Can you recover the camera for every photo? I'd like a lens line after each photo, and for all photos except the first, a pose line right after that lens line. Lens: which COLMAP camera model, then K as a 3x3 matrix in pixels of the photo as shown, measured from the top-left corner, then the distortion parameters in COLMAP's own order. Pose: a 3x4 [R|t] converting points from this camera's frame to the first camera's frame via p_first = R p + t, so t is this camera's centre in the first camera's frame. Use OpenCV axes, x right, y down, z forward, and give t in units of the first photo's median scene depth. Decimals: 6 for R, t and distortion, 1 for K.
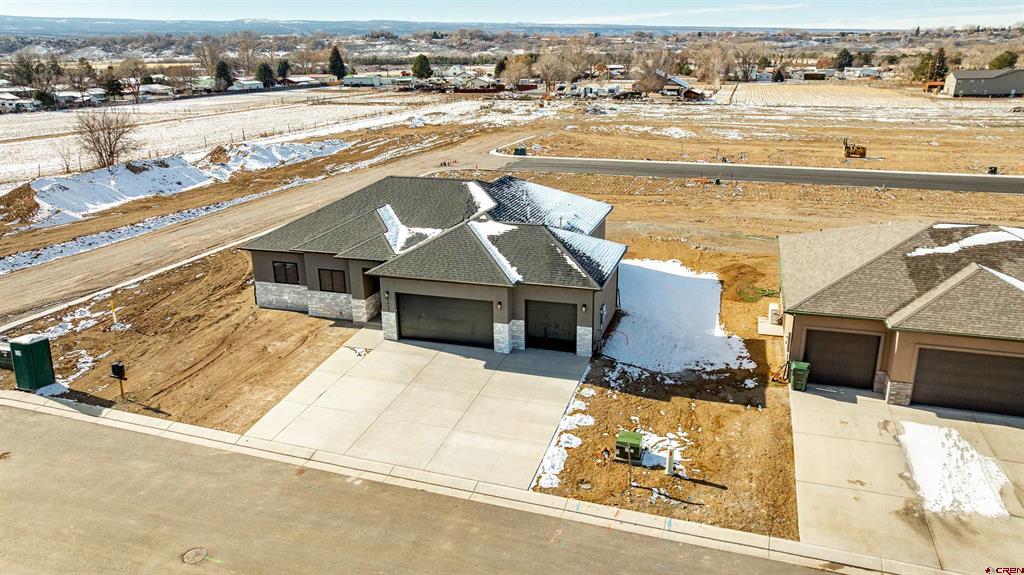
lens RADIAL K [[725.1, 0, 510.8], [0, 725.1, 288.9], [0, 0, 1]] dist [-0.025334, 0.012114]
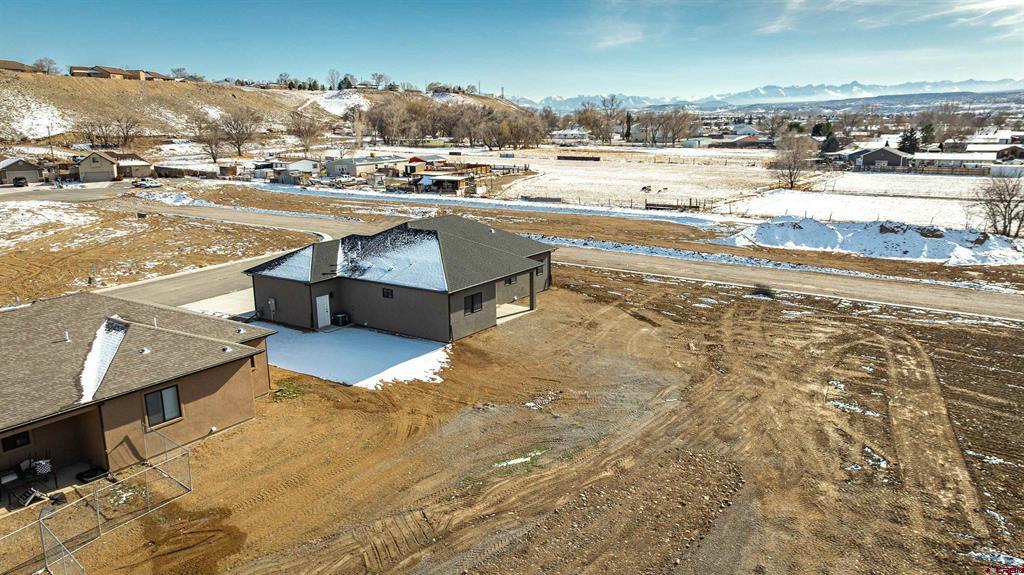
lens RADIAL K [[725.1, 0, 510.8], [0, 725.1, 288.9], [0, 0, 1]] dist [-0.025334, 0.012114]
pose [[-0.287850, 0.233325, -0.928818, 1.059895], [-0.283423, 0.905665, 0.315344, -0.468451], [0.914775, 0.354020, -0.194566, 1.344647]]
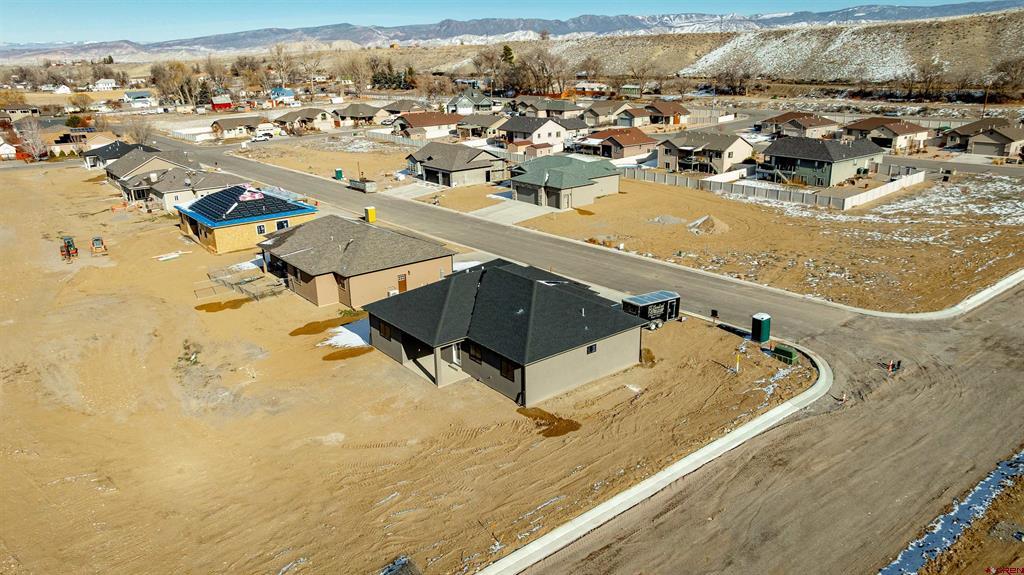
lens RADIAL K [[725.1, 0, 510.8], [0, 725.1, 288.9], [0, 0, 1]] dist [-0.025334, 0.012114]
pose [[-0.830676, -0.145076, 0.537523, -0.792844], [0.204183, 0.818806, 0.536532, -0.810912], [-0.517965, 0.555437, -0.650540, 1.781575]]
